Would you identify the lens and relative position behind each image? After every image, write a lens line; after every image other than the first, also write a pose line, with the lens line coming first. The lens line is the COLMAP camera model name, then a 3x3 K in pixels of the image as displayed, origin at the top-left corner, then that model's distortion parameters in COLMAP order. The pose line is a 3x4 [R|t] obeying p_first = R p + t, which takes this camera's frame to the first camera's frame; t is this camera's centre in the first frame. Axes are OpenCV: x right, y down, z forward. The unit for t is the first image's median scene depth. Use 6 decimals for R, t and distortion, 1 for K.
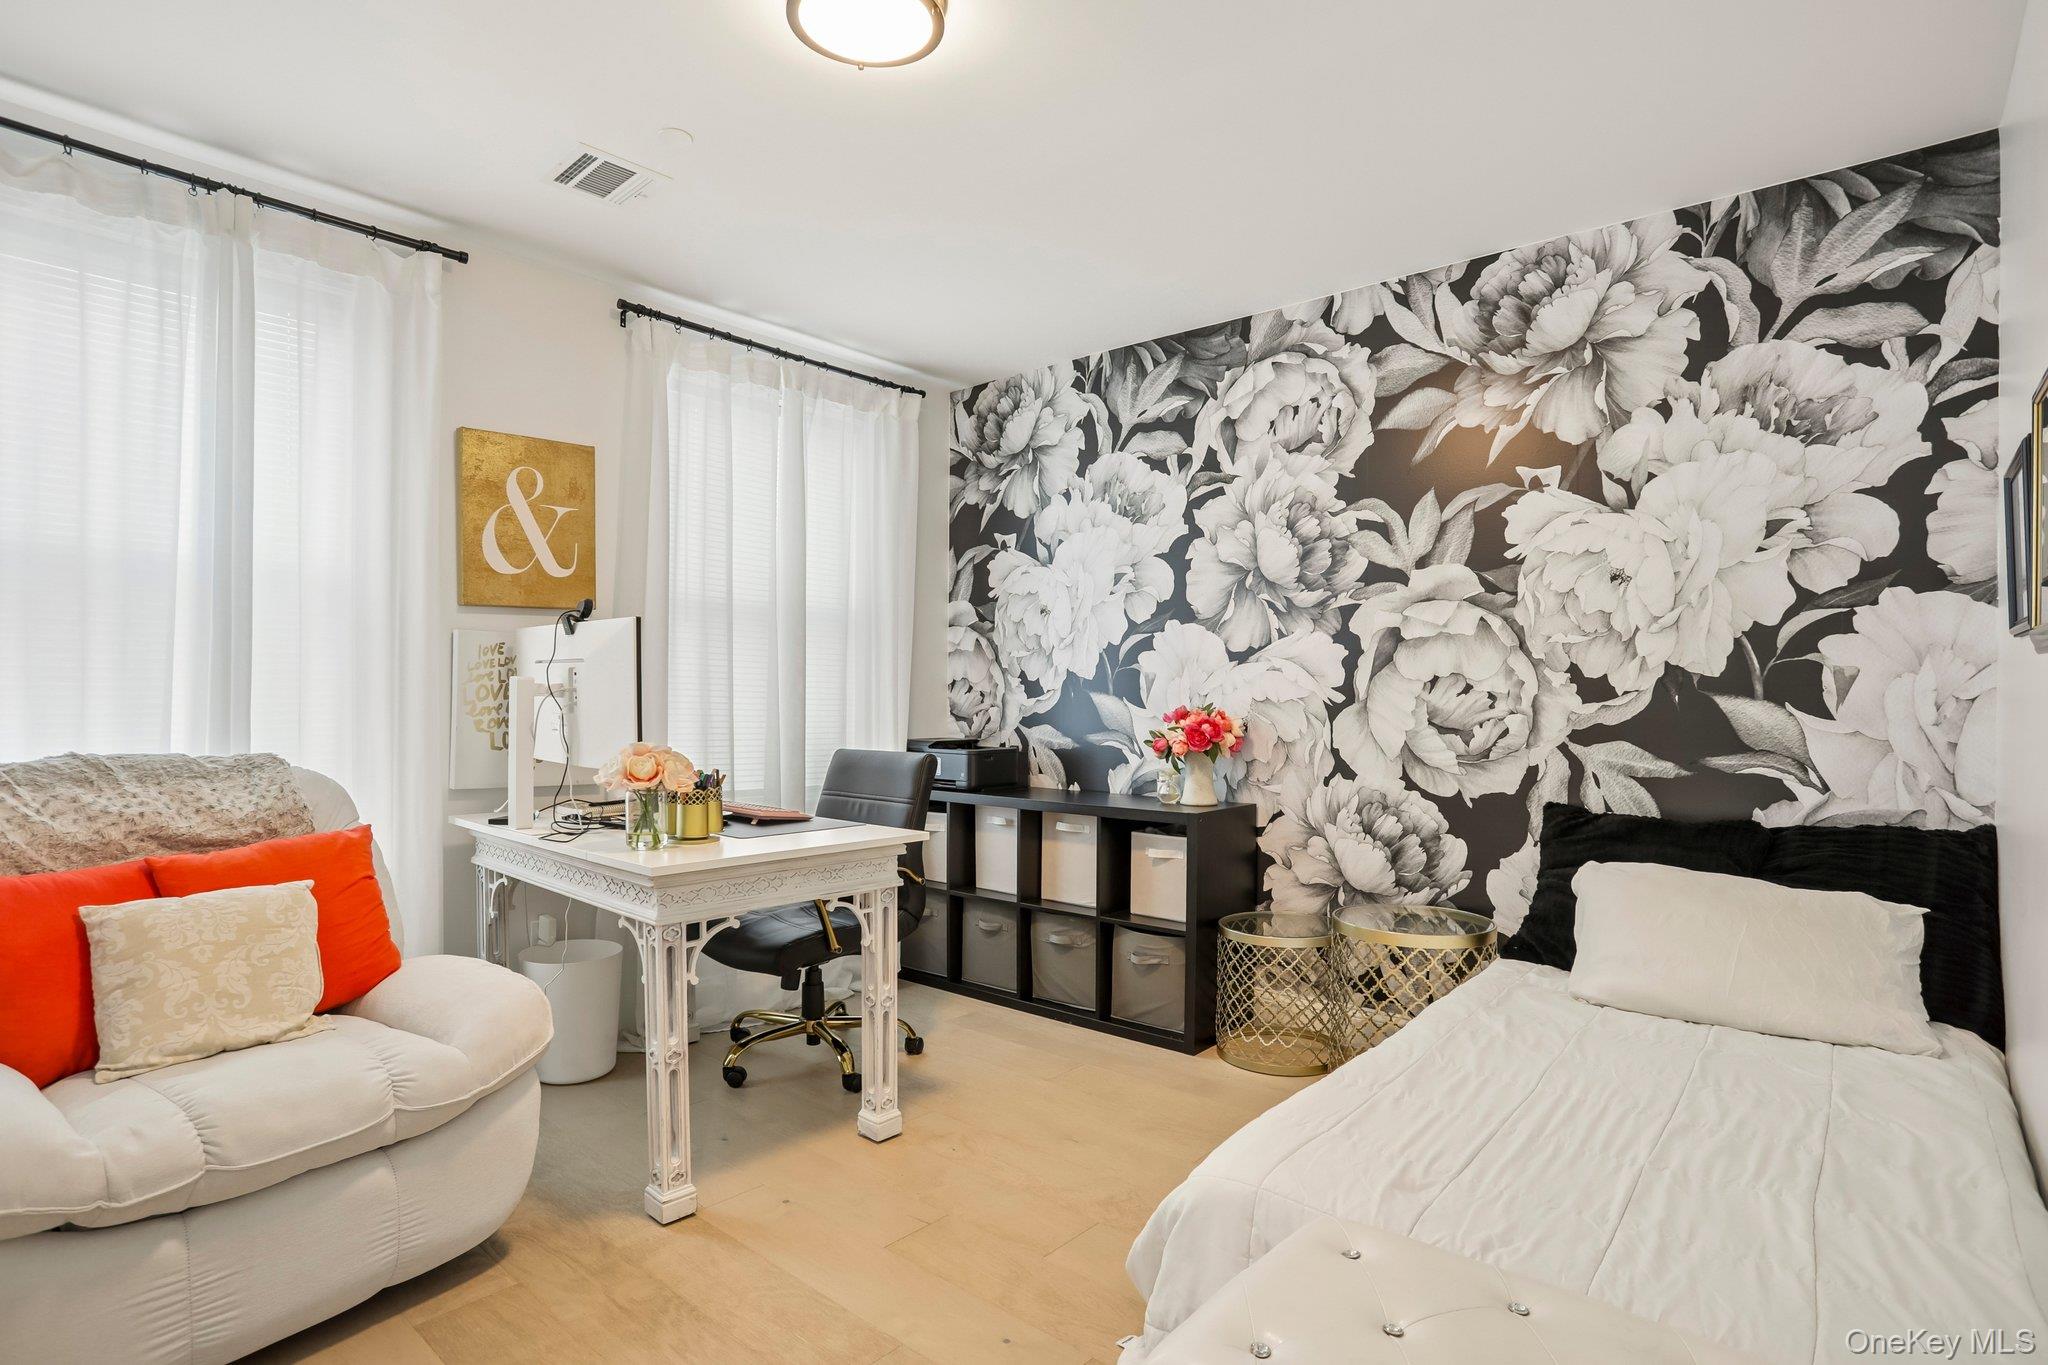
lens RADIAL K [[1034.9, 0, 1024.2], [0, 1034.9, 689.0], [0, 0, 1]] dist [-0.055416, 0.029894]
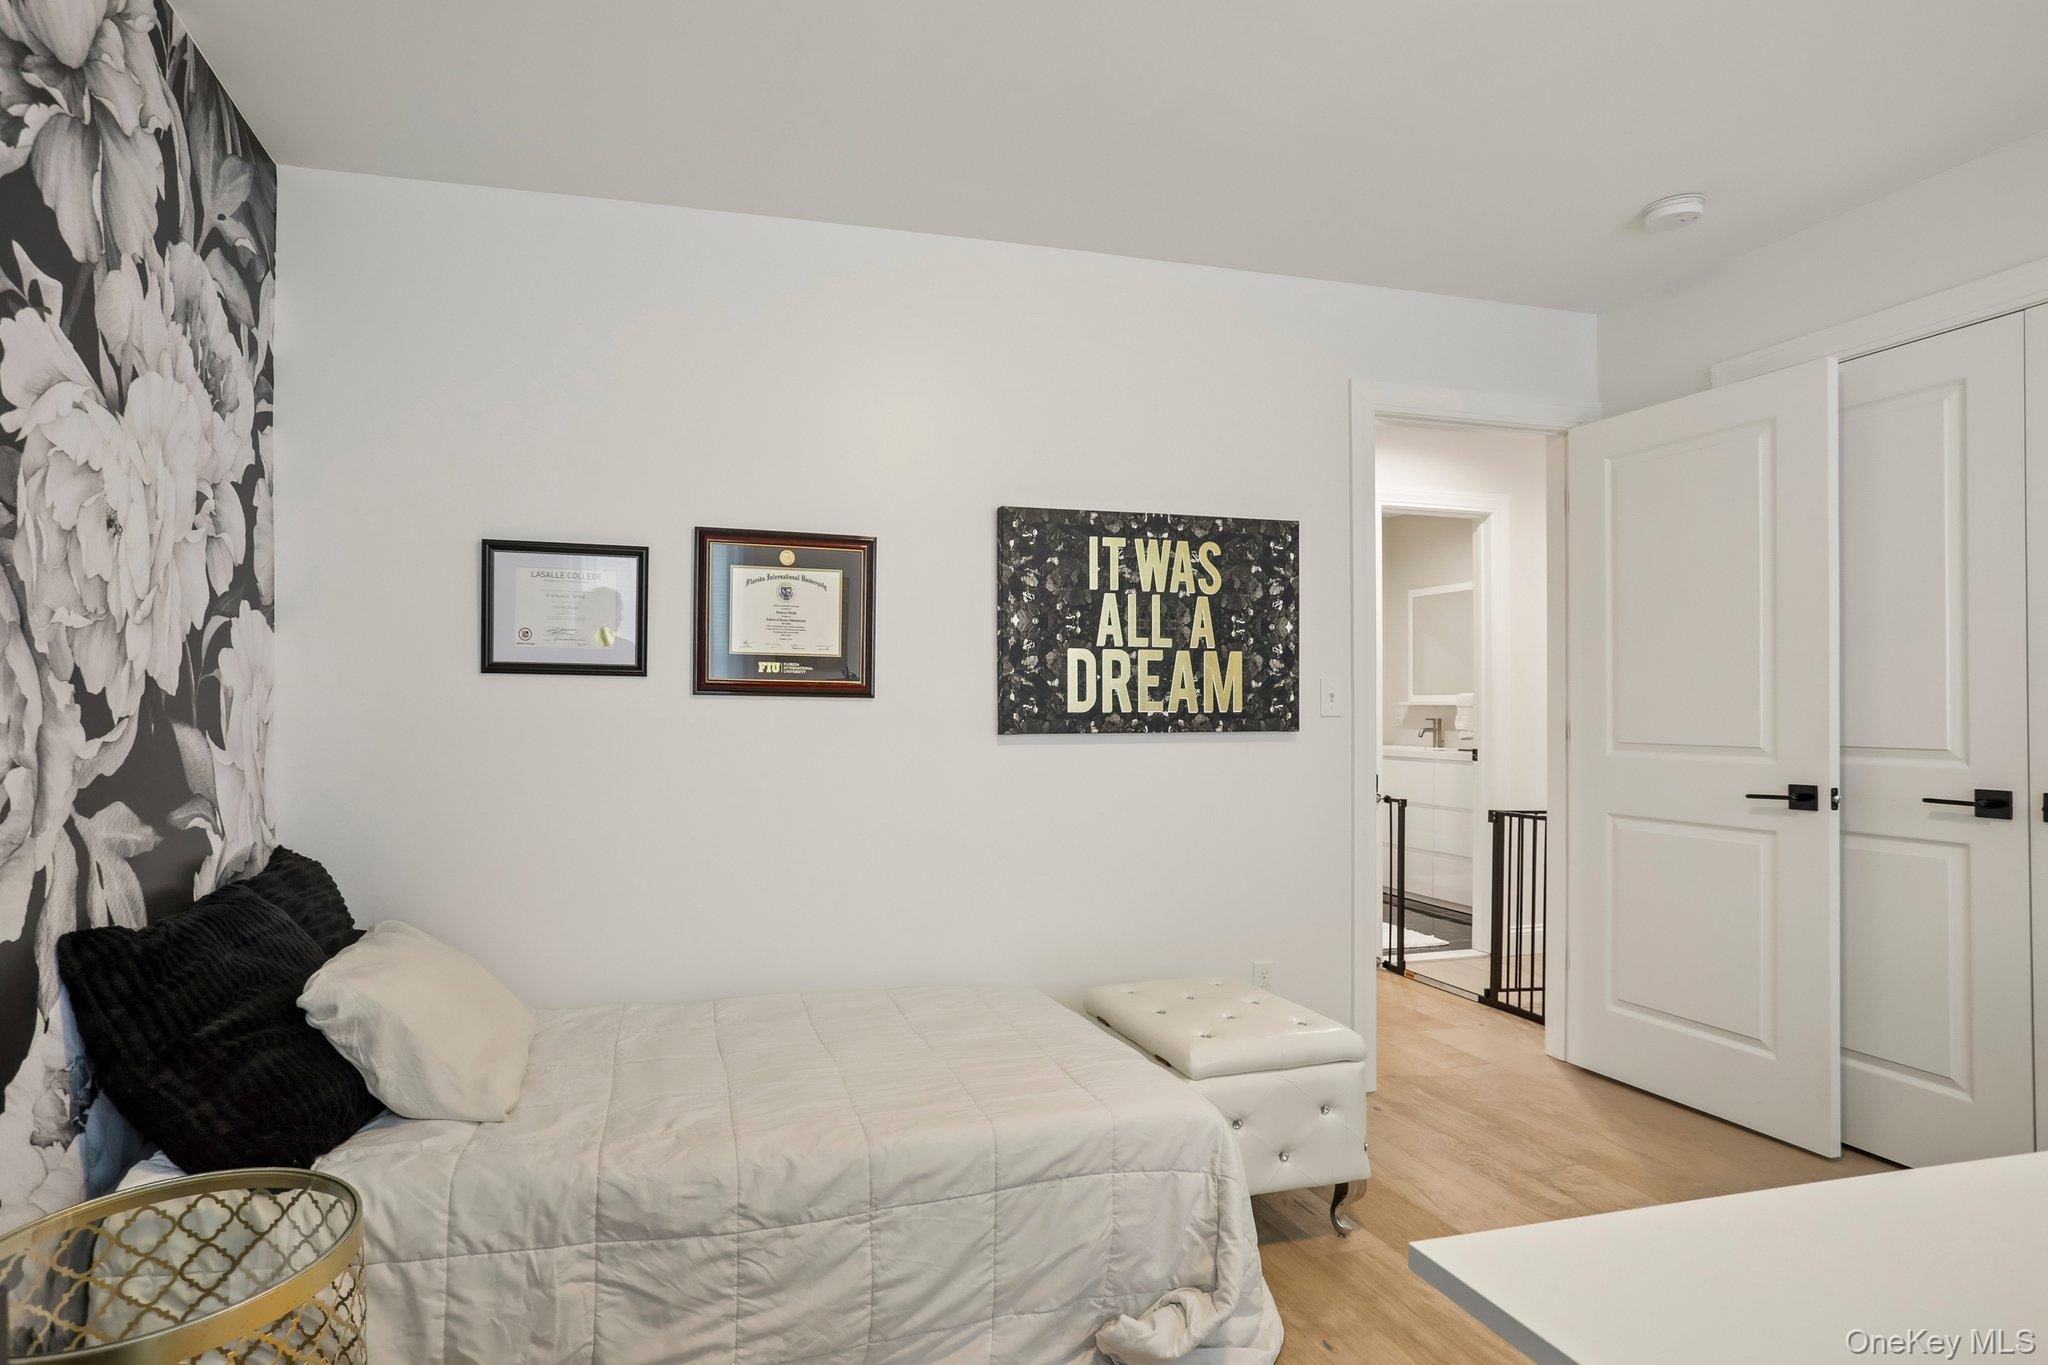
lens RADIAL K [[1034.9, 0, 1026.1], [0, 1034.9, 703.5], [0, 0, 1]] dist [-0.055416, 0.029894]
pose [[-0.873529, 0.004145, 0.486754, -0.487582], [-0.004816, 0.999841, -0.017158, 0.000703], [-0.486748, -0.017333, -0.873370, 1.171192]]
